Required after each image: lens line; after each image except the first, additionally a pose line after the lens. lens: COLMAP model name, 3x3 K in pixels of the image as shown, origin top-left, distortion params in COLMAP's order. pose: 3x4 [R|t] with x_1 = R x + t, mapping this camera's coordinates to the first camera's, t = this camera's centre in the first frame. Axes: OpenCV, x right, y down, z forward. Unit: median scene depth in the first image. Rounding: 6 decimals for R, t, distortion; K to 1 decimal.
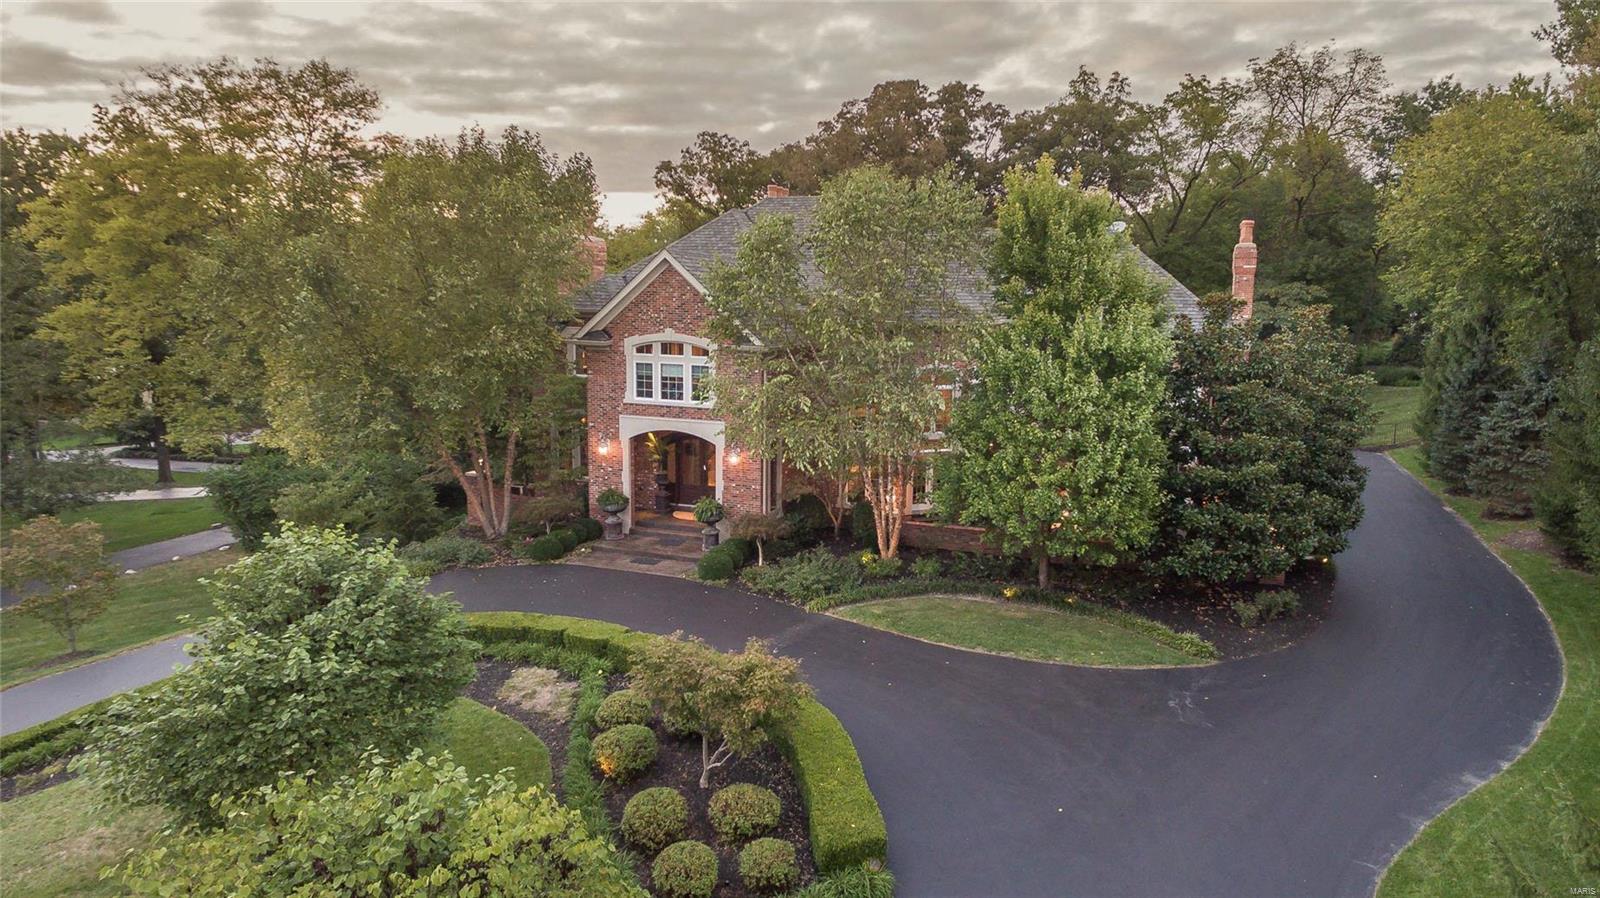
lens RADIAL K [[941.6, 0, 835.2], [0, 941.6, 444.1], [0, 0, 1]] dist [0.003964, -0.001059]
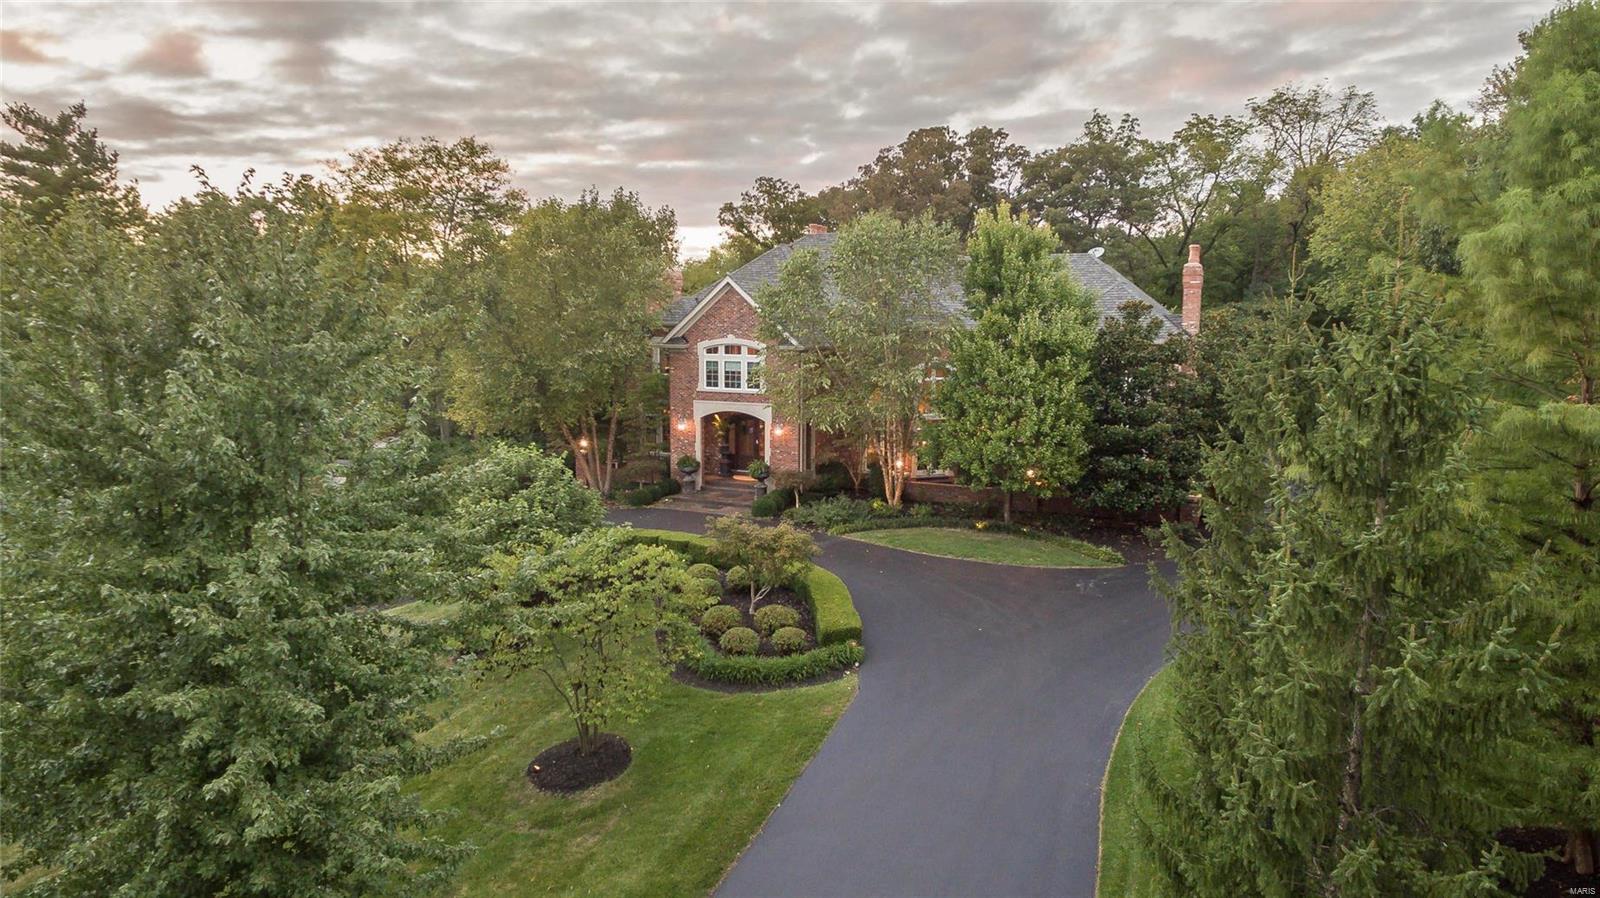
lens RADIAL K [[915.1, 0, 800.0], [0, 915.1, 449.0], [0, 0, 1]] dist [0.001584, 0.000478]
pose [[0.995216, 0.000726, -0.097698, 0.048810], [-0.002717, 0.999791, -0.020240, 0.065751], [0.097663, 0.020409, 0.995010, -0.280940]]
